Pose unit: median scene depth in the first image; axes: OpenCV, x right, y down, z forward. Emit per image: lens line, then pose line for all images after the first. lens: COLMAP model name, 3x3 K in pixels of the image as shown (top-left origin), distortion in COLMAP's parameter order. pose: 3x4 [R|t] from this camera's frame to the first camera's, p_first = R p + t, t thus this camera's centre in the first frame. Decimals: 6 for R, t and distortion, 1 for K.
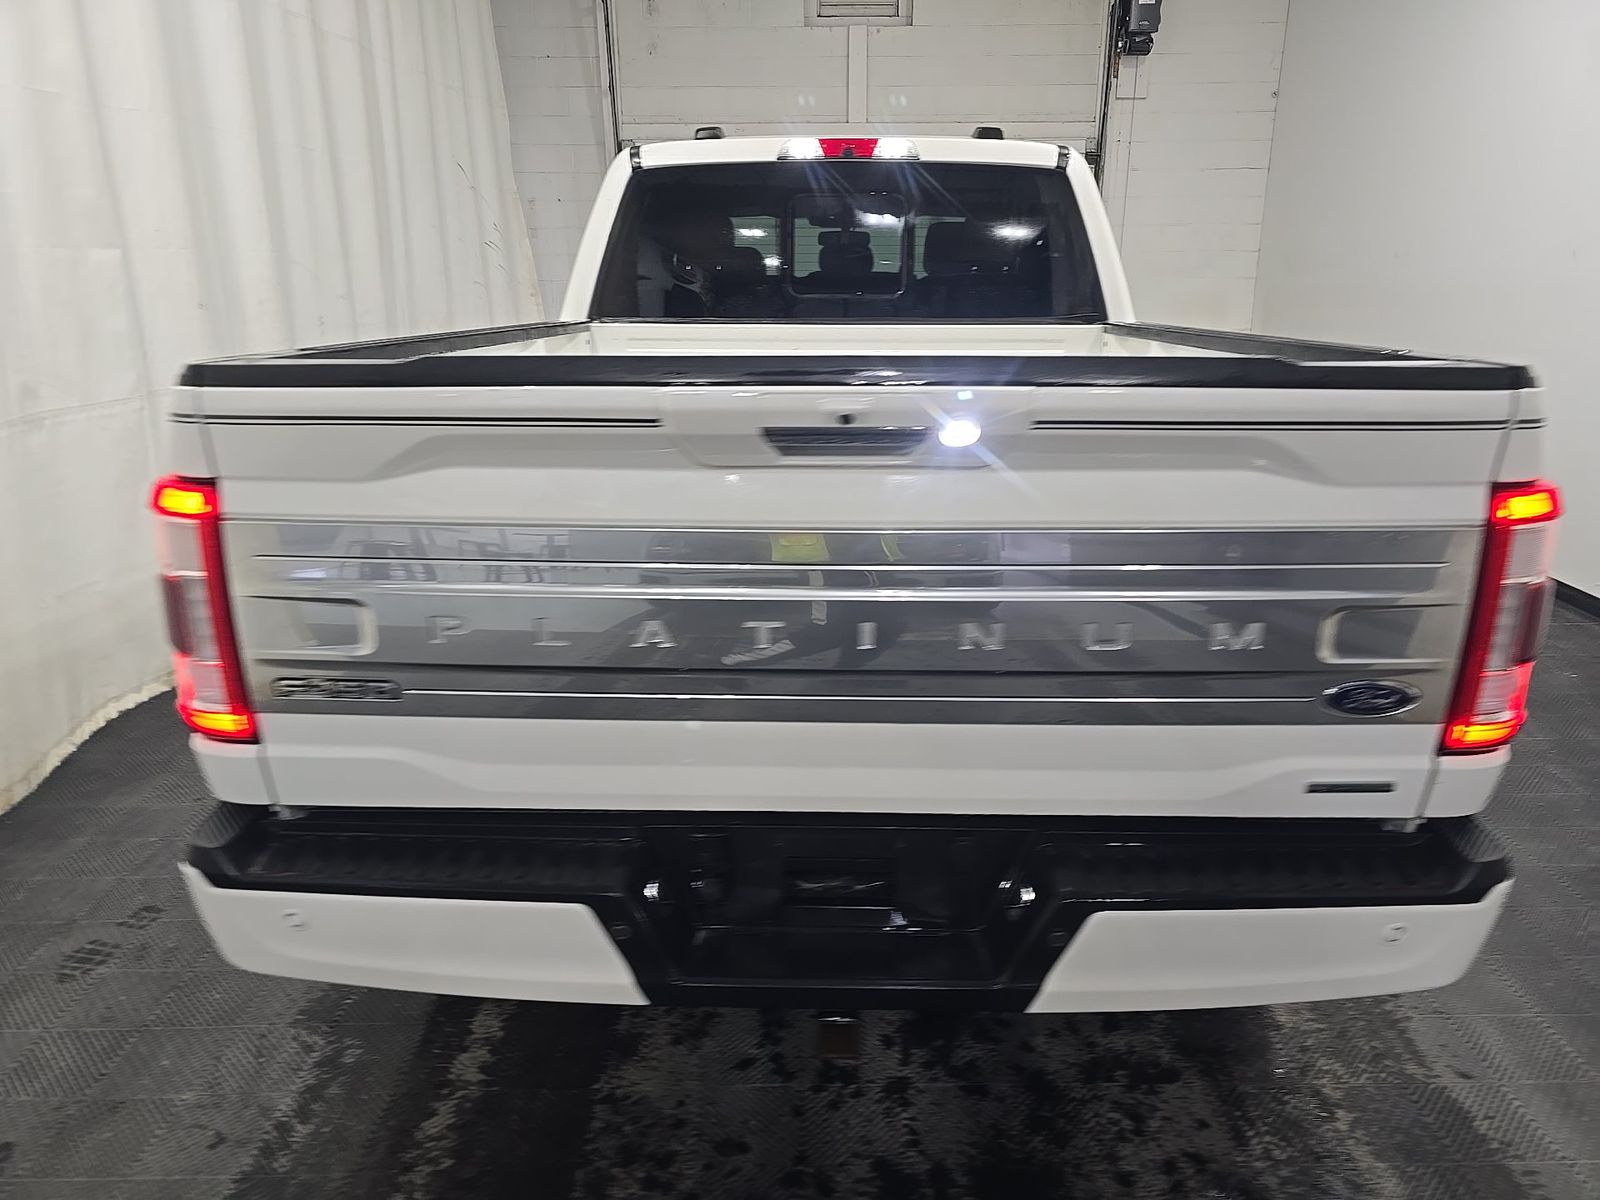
lens RADIAL K [[1061.8, 0, 800.0], [0, 1061.8, 600.0], [0, 0, 1]] dist [0.030100, -0.000882]
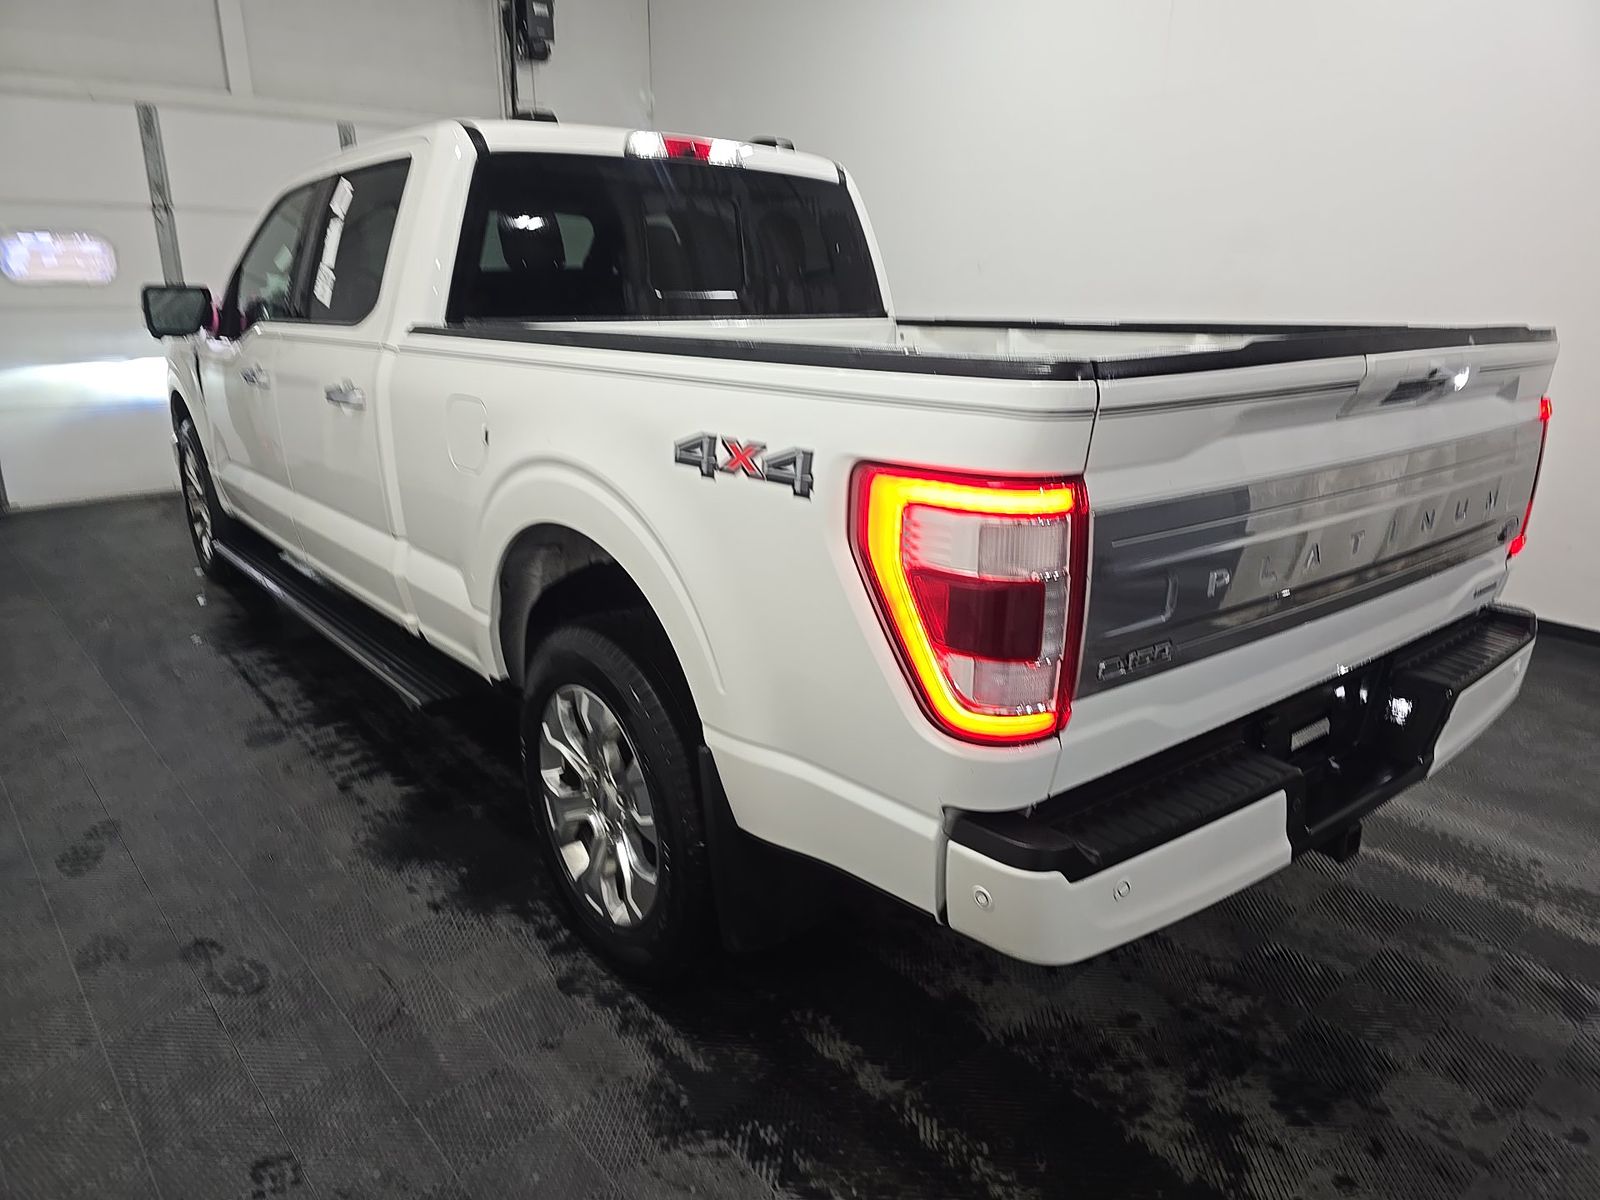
lens RADIAL K [[1065.4, 0, 827.0], [0, 1065.4, 590.4], [0, 0, 1]] dist [0.029932, -0.003962]
pose [[0.741434, -0.181190, 0.646100, -0.590906], [0.187122, 0.980488, 0.060233, -0.046940], [-0.644407, 0.076240, 0.760872, 0.167978]]
